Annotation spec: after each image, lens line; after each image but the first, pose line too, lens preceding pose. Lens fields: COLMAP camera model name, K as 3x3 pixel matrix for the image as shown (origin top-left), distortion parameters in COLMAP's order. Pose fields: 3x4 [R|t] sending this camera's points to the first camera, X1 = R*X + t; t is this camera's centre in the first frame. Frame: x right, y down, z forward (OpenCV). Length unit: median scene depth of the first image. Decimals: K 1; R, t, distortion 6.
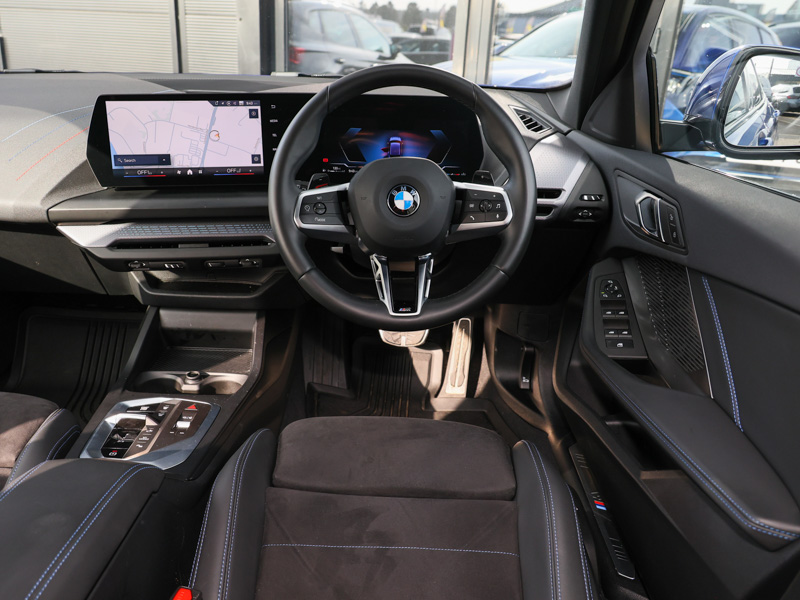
lens RADIAL K [[685.3, 0, 400.0], [0, 685.3, 300.0], [0, 0, 1]] dist [0.001816, -0.007063]
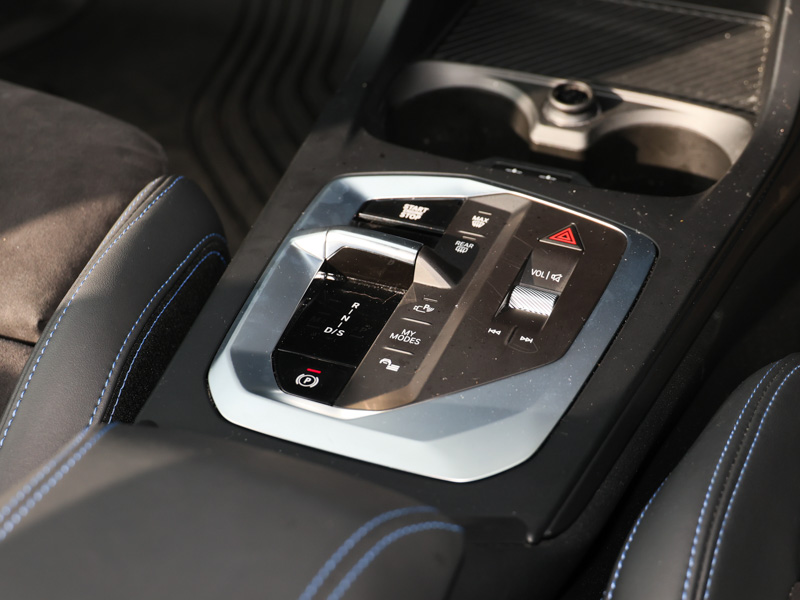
lens RADIAL K [[1725.9, 0, 400.0], [0, 1725.9, 300.0], [0, 0, 1]] dist [-0.009326, -0.227477]
pose [[0.929859, 0.182057, -0.319713, -0.121112], [-0.065779, 0.937252, 0.342392, -0.065061], [0.361987, -0.297346, 0.883488, 0.296160]]
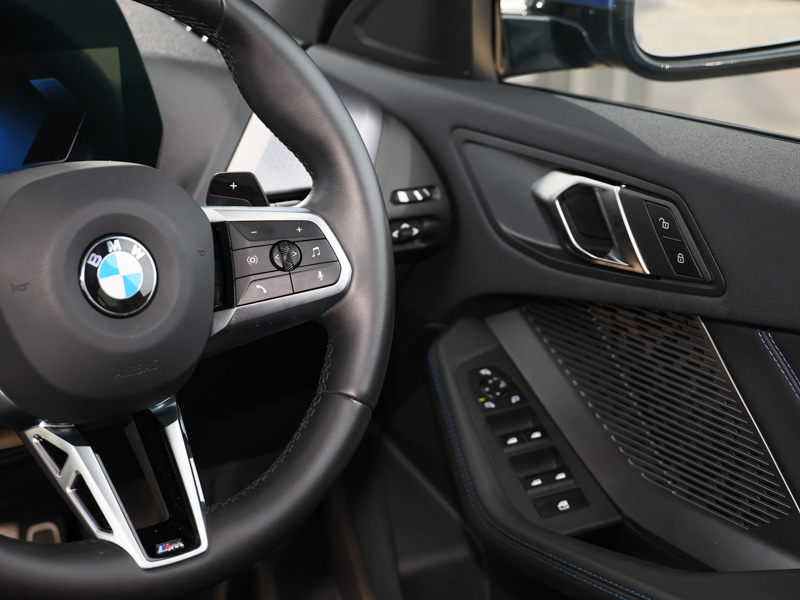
lens RADIAL K [[1725.9, 0, 400.0], [0, 1725.9, 300.0], [0, 0, 1]] dist [-0.009326, -0.227477]
pose [[0.817311, -0.169175, 0.550802, -0.351806], [0.196044, 0.980541, 0.010265, -0.094511], [-0.541821, 0.099591, 0.834573, 0.075377]]
